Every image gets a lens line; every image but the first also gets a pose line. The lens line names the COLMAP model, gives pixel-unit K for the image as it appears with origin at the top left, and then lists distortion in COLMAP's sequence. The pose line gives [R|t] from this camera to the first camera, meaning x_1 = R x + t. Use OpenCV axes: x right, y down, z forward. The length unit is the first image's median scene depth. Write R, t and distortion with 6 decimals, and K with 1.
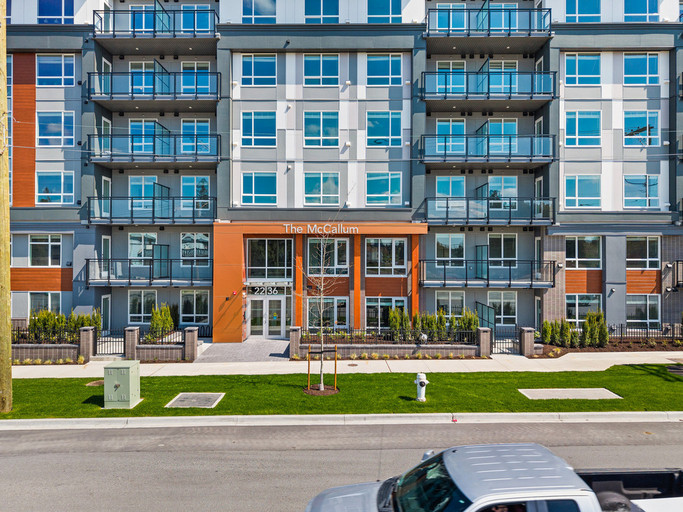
lens RADIAL K [[456.3, 0, 341.5], [0, 456.3, 256.0], [0, 0, 1]] dist [0.042470, -0.056103]
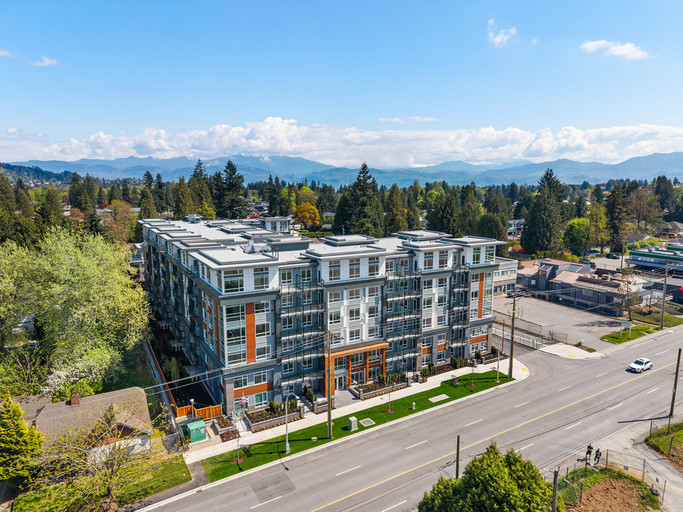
lens RADIAL K [[456.3, 0, 341.5], [0, 456.3, 256.0], [0, 0, 1]] dist [0.042470, -0.056103]
pose [[0.863914, -0.079653, 0.497301, -1.470535], [0.004496, 0.988595, 0.150532, -1.052533], [-0.503620, -0.127811, 0.854419, -1.286746]]
